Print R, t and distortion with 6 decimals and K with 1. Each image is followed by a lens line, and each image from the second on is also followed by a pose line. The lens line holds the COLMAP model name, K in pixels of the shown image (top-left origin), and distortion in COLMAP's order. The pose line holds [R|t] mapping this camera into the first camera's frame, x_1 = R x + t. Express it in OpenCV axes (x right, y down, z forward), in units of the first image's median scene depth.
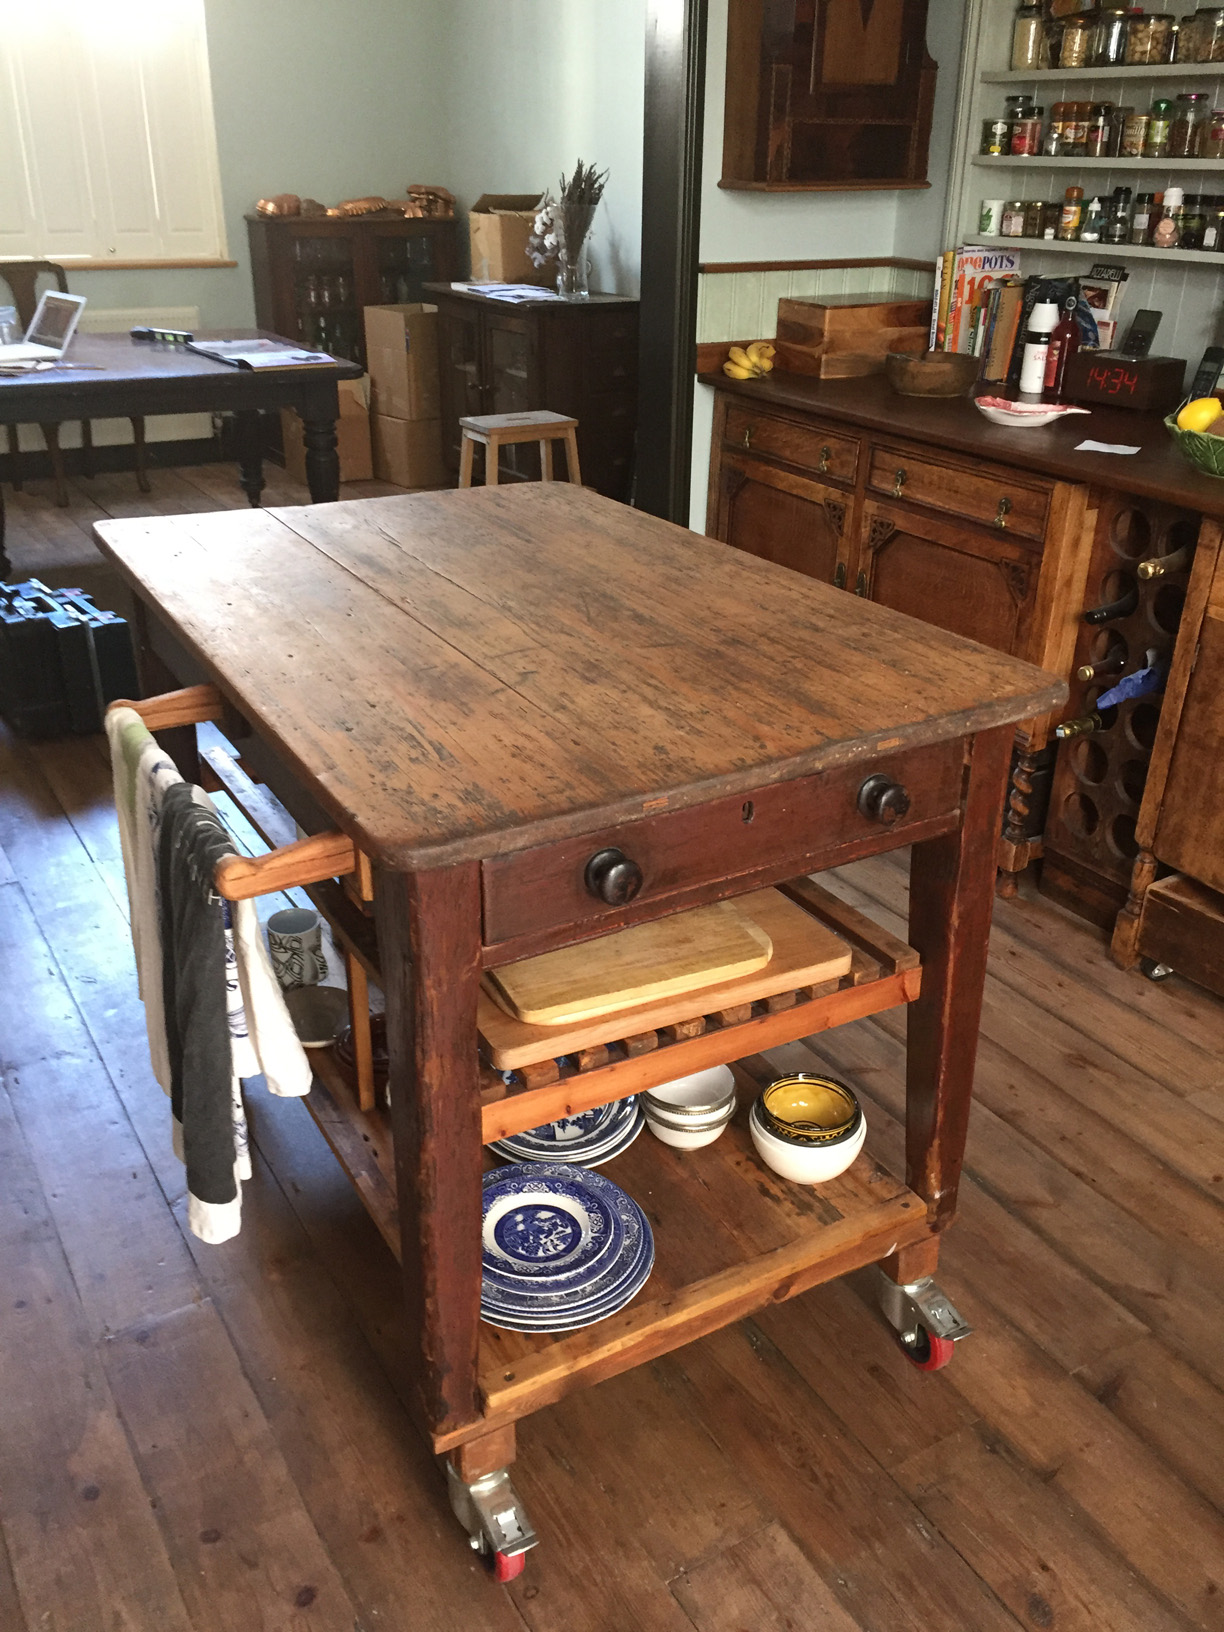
lens RADIAL K [[1406.1, 0, 611.9], [0, 1406.1, 806.6], [0, 0, 1]] dist [0.086047, -0.107421]
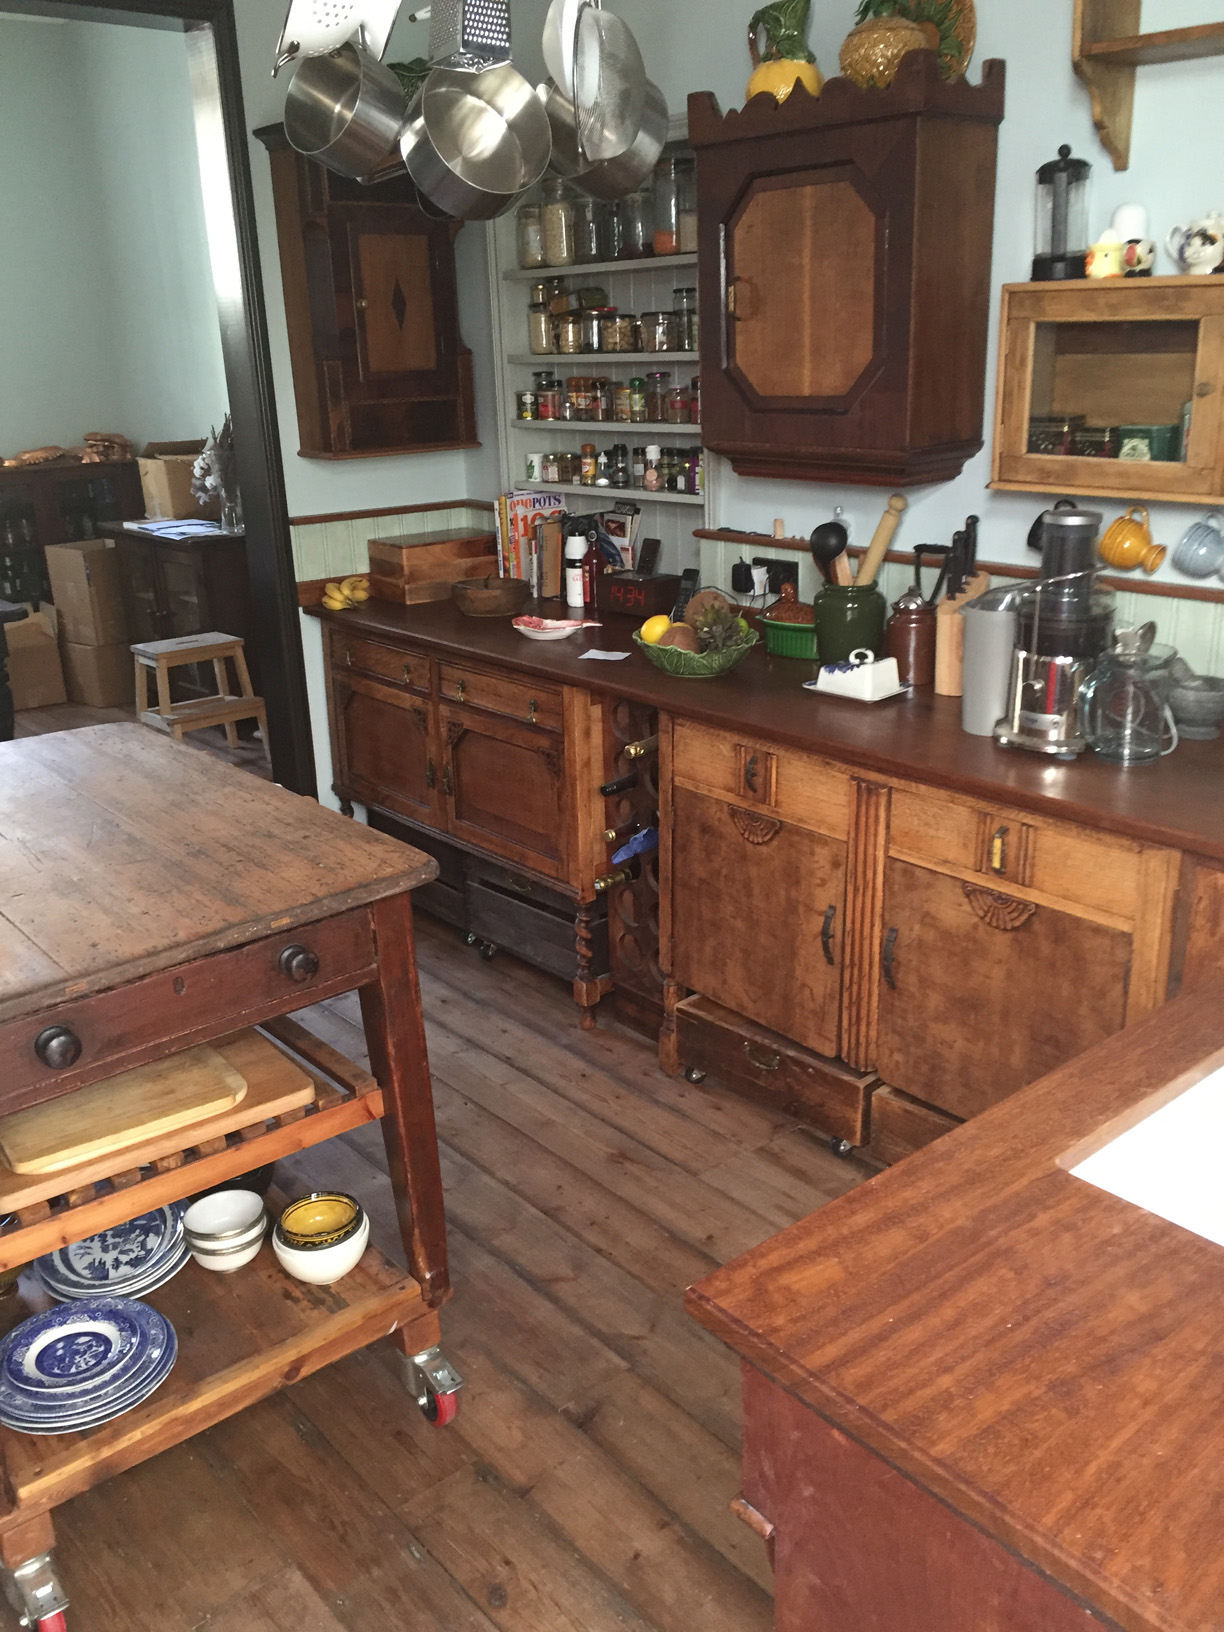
lens RADIAL K [[1406.1, 0, 612.5], [0, 1406.1, 806.7], [0, 0, 1]] dist [0.086047, -0.107421]
pose [[0.984492, -0.094587, 0.147743, 0.185648], [0.111502, 0.987575, -0.110741, 0.018248], [-0.135432, 0.125497, 0.982806, -0.223949]]
